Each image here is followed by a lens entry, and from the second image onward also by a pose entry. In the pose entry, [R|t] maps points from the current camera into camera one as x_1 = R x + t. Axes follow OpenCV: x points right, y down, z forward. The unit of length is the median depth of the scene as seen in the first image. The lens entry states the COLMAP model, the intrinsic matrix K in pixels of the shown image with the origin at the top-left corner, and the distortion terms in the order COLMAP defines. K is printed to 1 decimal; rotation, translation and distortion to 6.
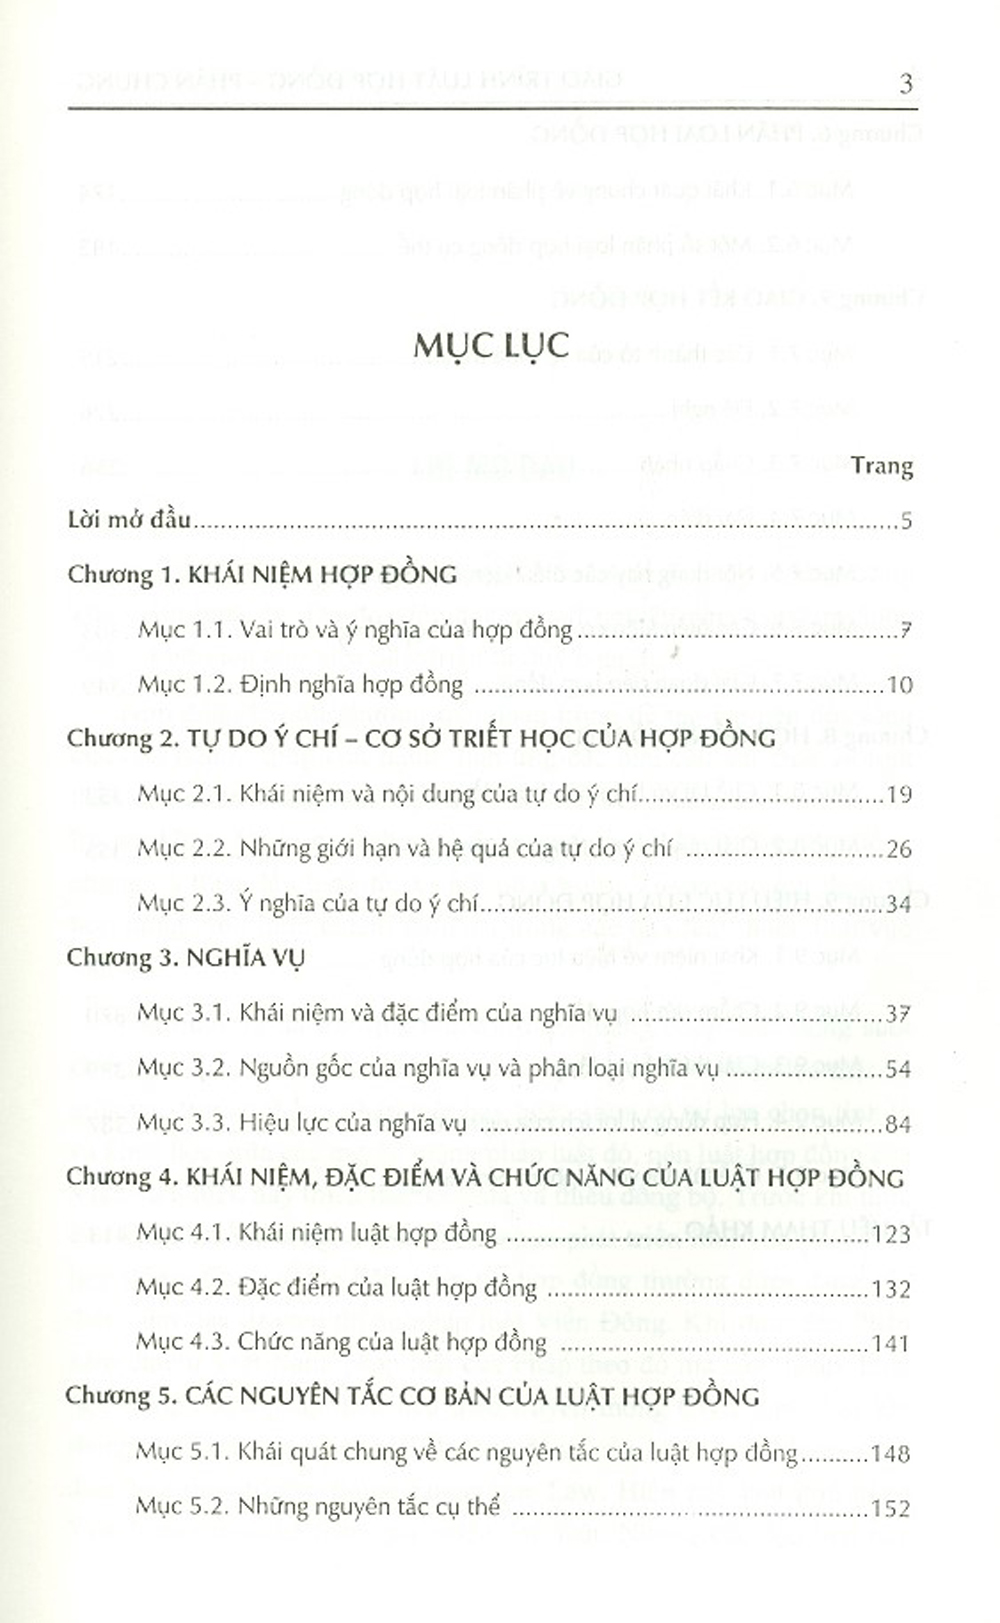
lens RADIAL K [[654.6, 0, 500.0], [0, 654.6, 811.5], [0, 0, 1]] dist [-0.000051, 0.000658]
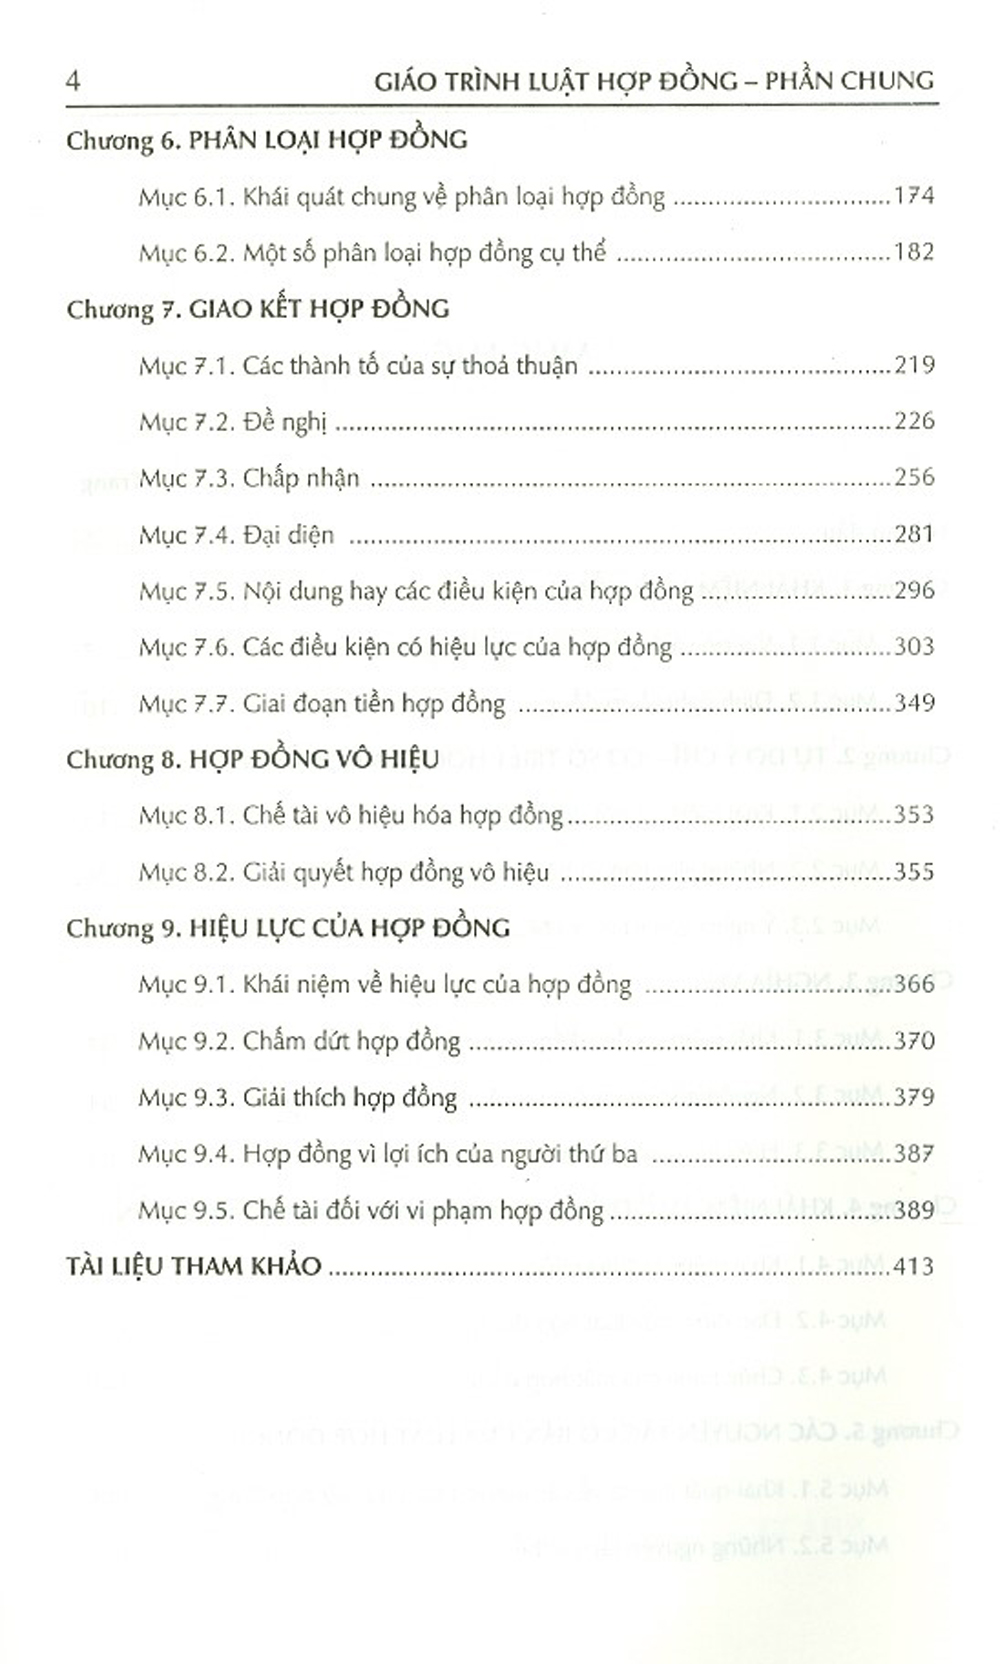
lens RADIAL K [[672.3, 0, 503.8], [0, 672.3, 832.5], [0, 0, 1]] dist [0.001343, 0.001285]
pose [[0.999954, -0.004435, -0.008487, -0.002791], [0.004393, 0.999978, -0.005049, 0.755573], [0.008510, 0.005012, 0.999951, 0.001069]]
